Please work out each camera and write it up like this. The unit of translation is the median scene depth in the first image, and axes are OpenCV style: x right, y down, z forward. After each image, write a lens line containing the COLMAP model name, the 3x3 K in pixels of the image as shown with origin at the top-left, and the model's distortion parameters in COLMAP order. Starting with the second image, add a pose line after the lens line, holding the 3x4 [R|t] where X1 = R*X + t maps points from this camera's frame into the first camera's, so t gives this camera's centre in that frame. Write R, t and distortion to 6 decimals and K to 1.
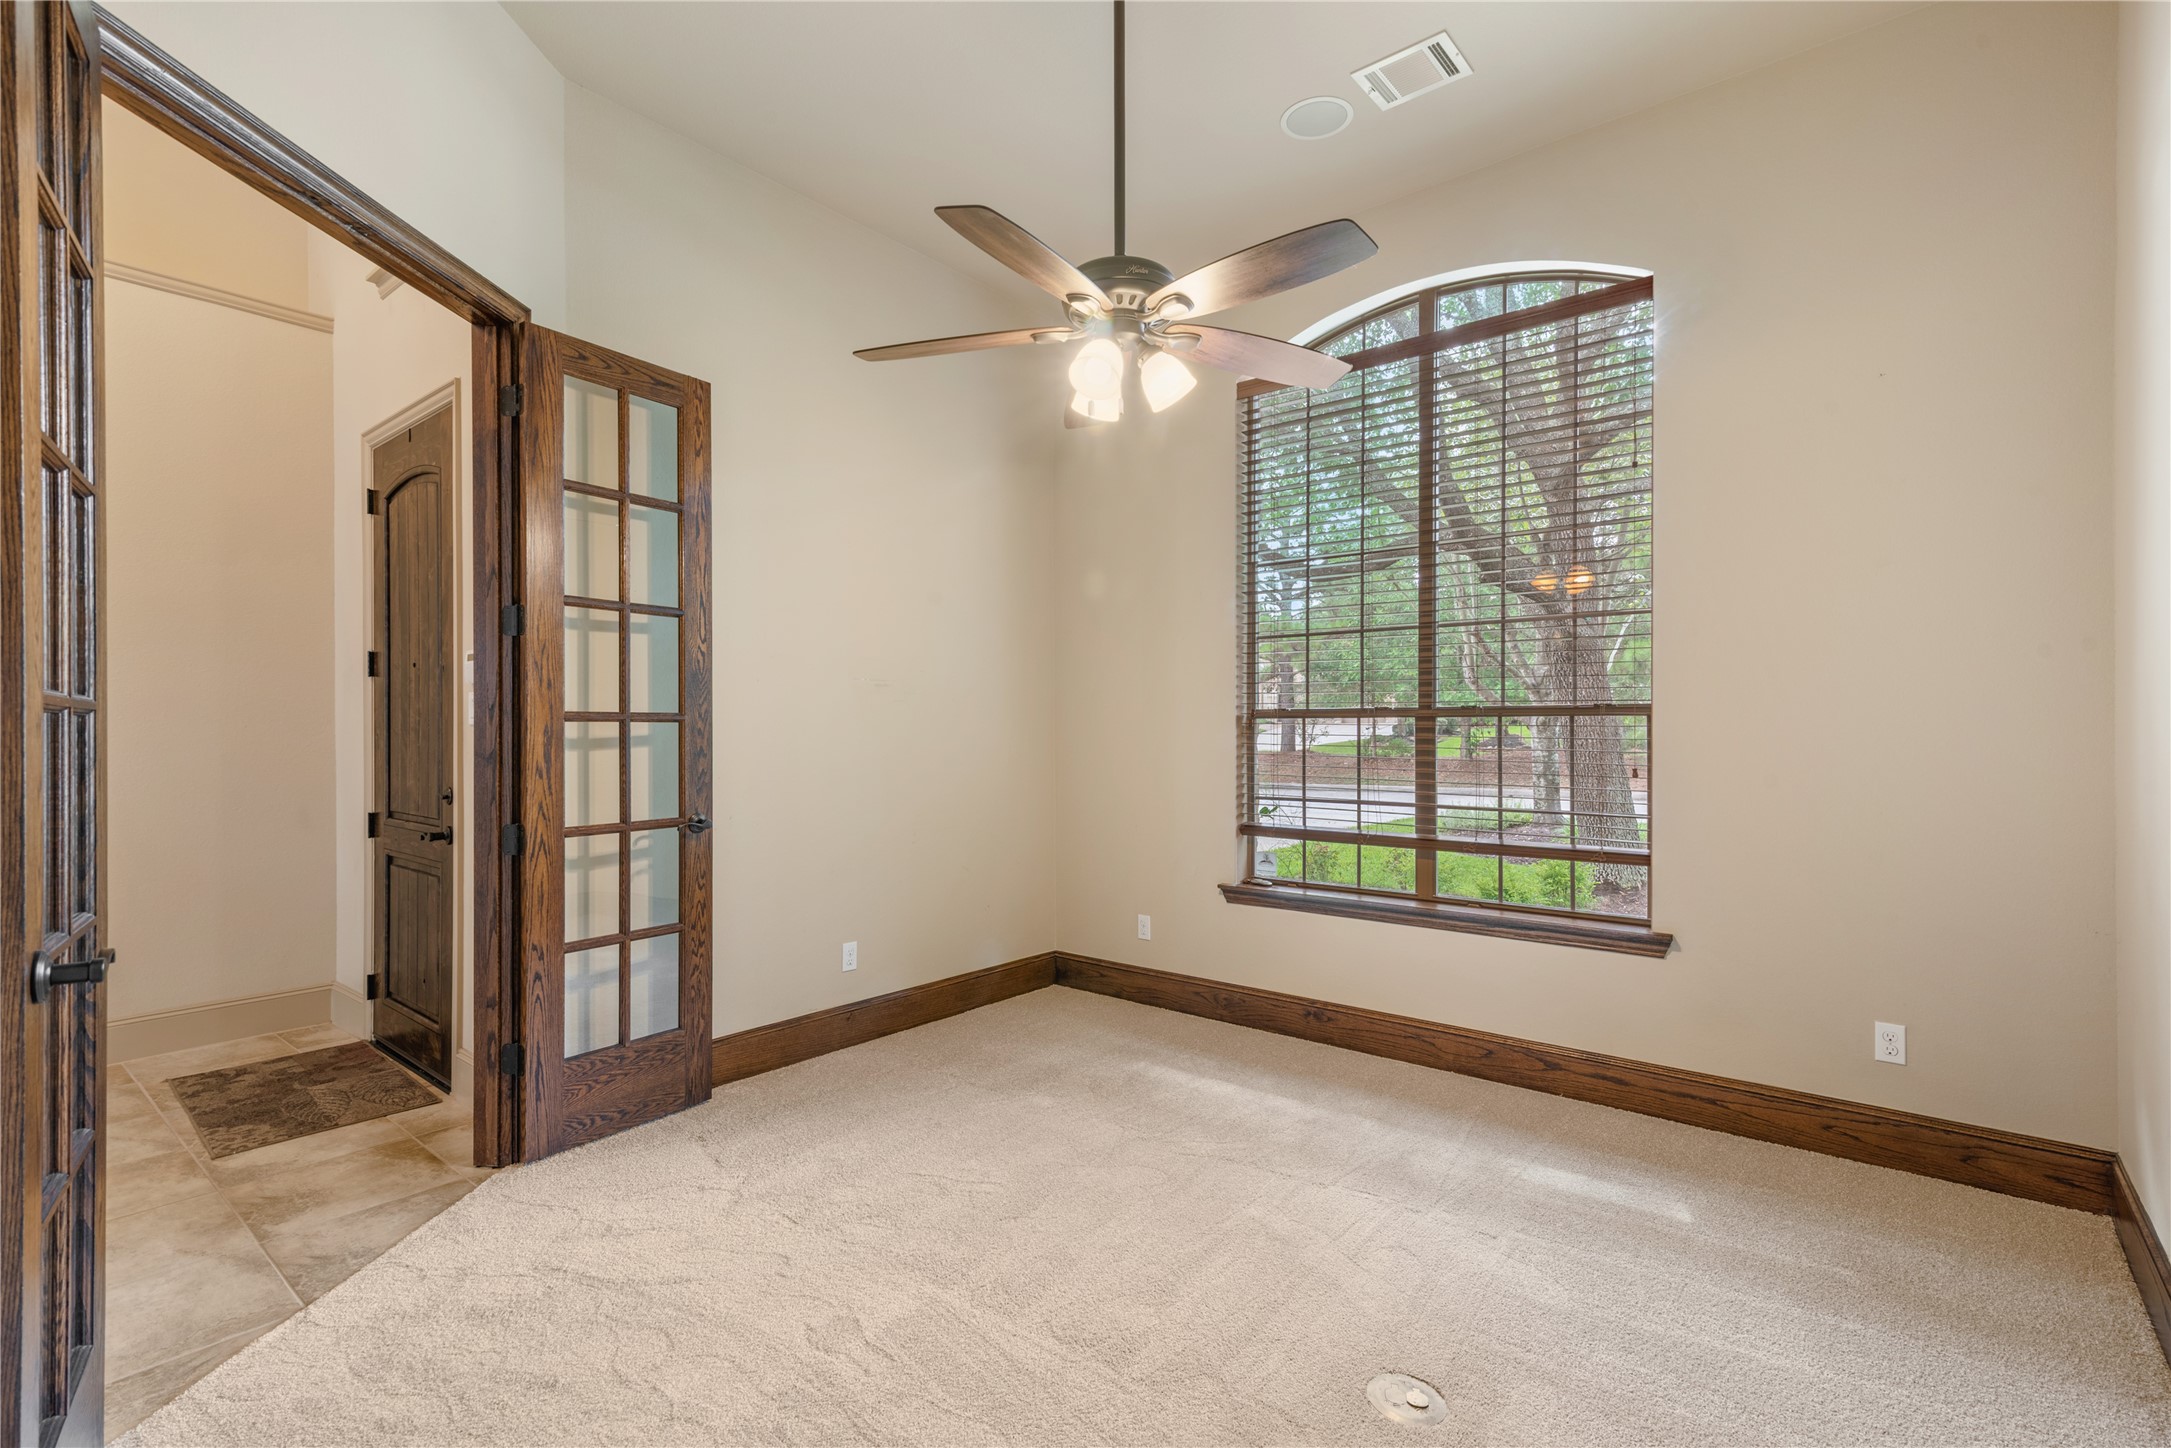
lens RADIAL K [[984.1, 0, 1102.1], [0, 984.1, 729.7], [0, 0, 1]] dist [0.011300, -0.000171]
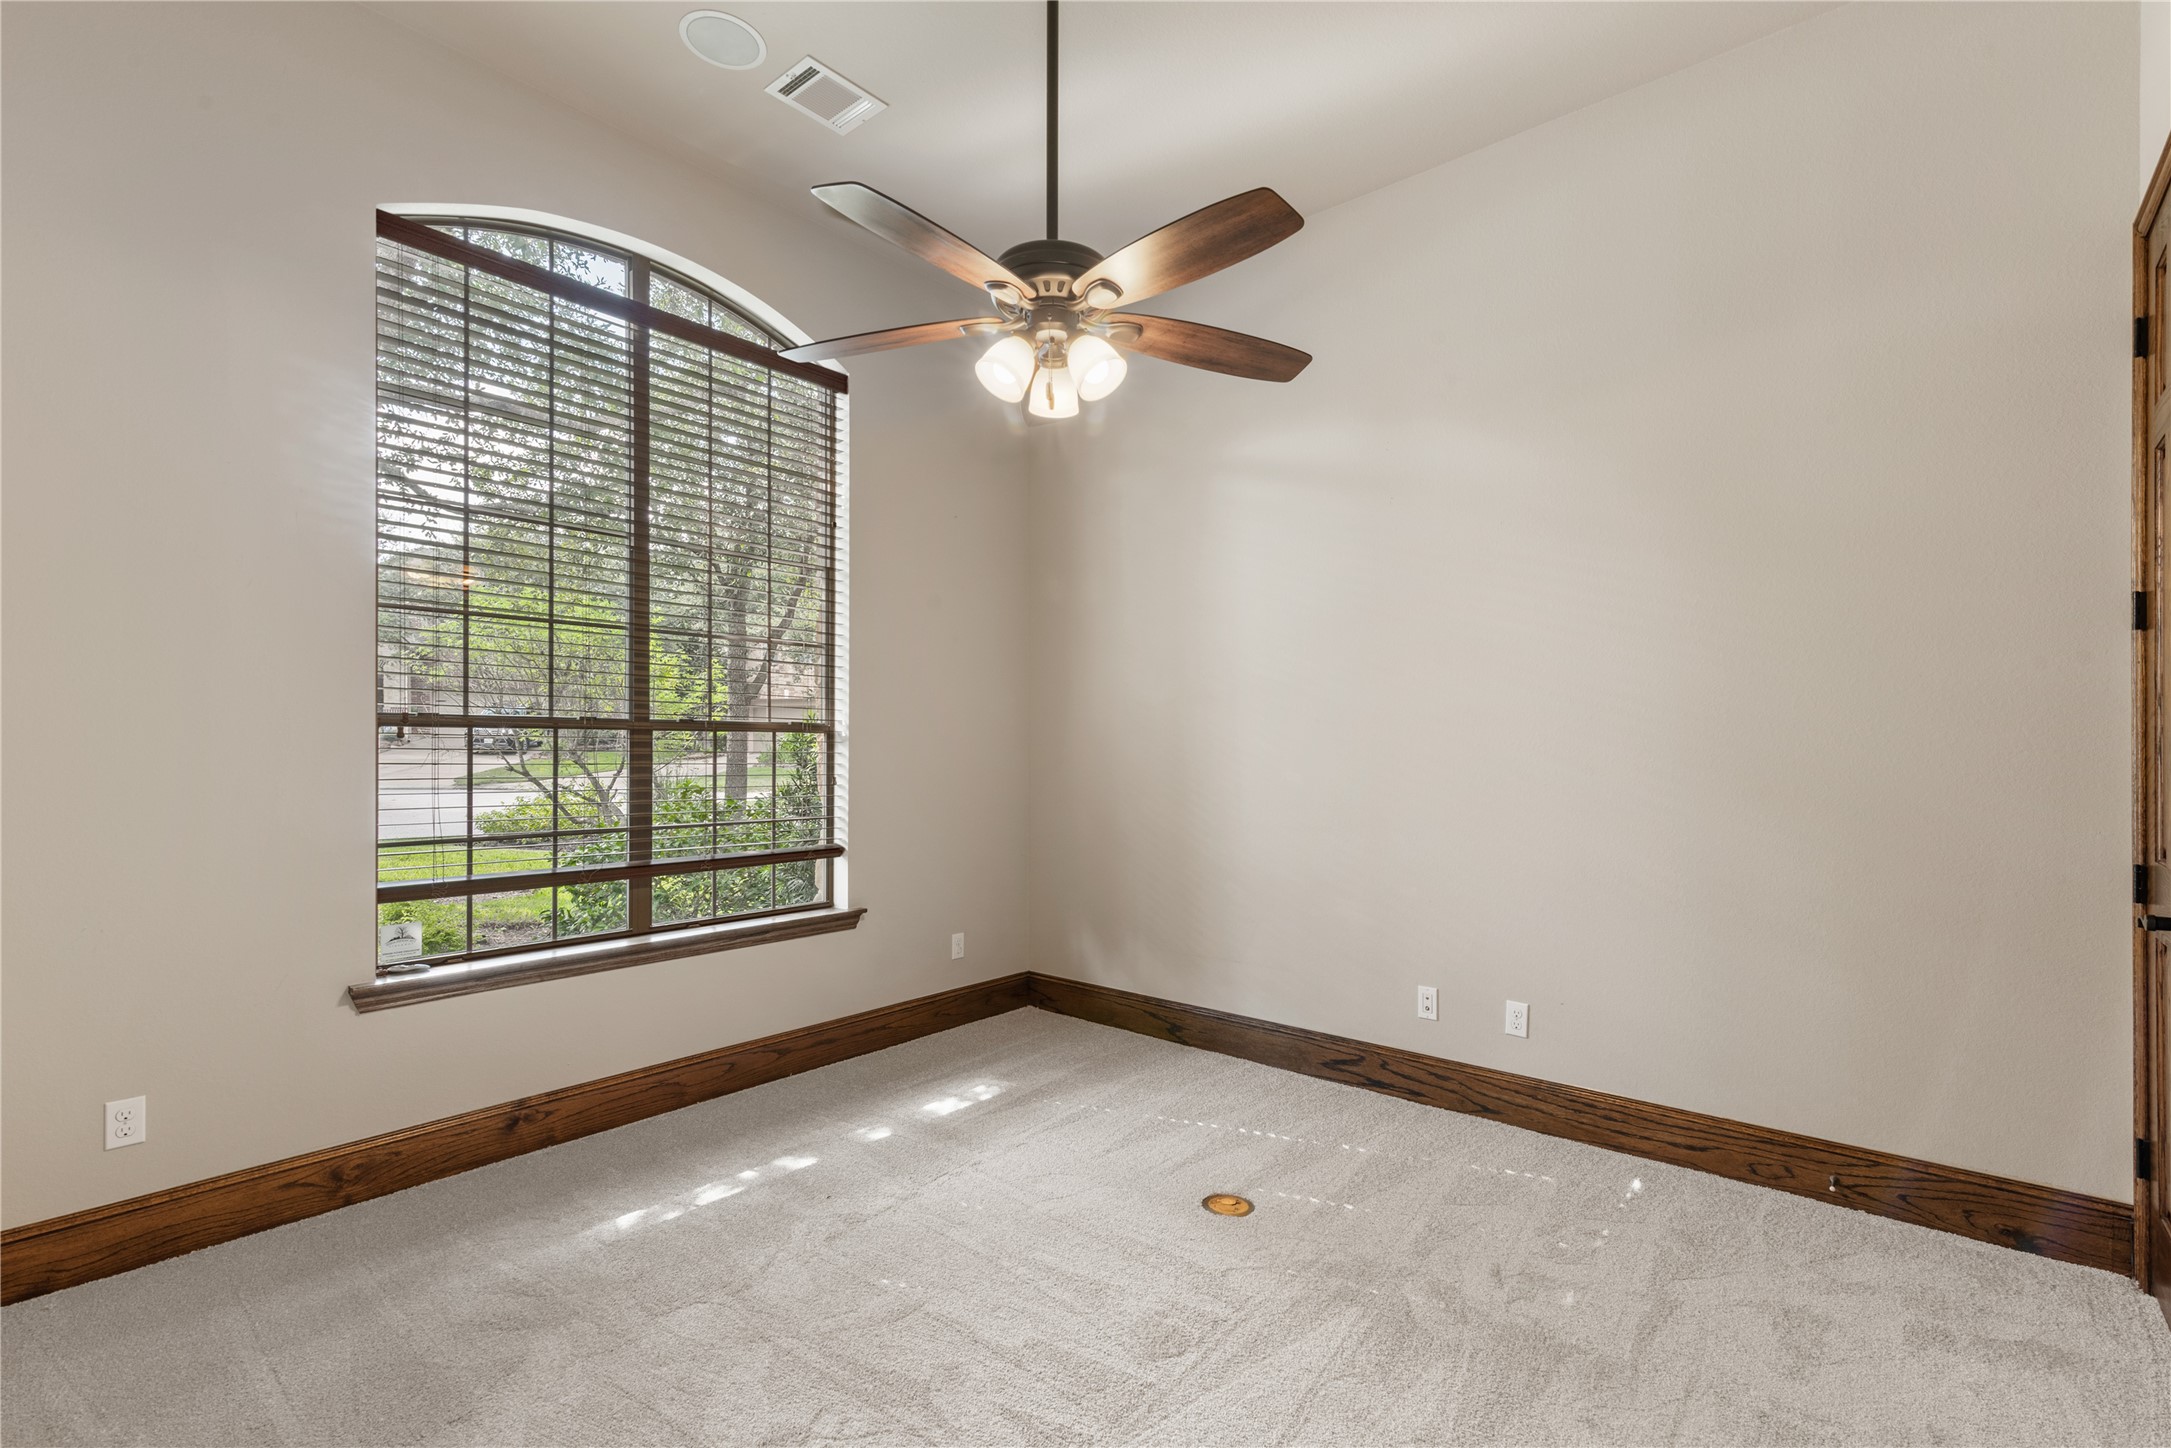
lens RADIAL K [[984.1, 0, 1102.1], [0, 984.1, 729.7], [0, 0, 1]] dist [0.011300, -0.000171]
pose [[0.006415, 0.013409, 0.999890, -0.577639], [-0.009720, 0.999864, -0.013346, -0.005149], [-0.999932, -0.009633, 0.006545, 0.580337]]
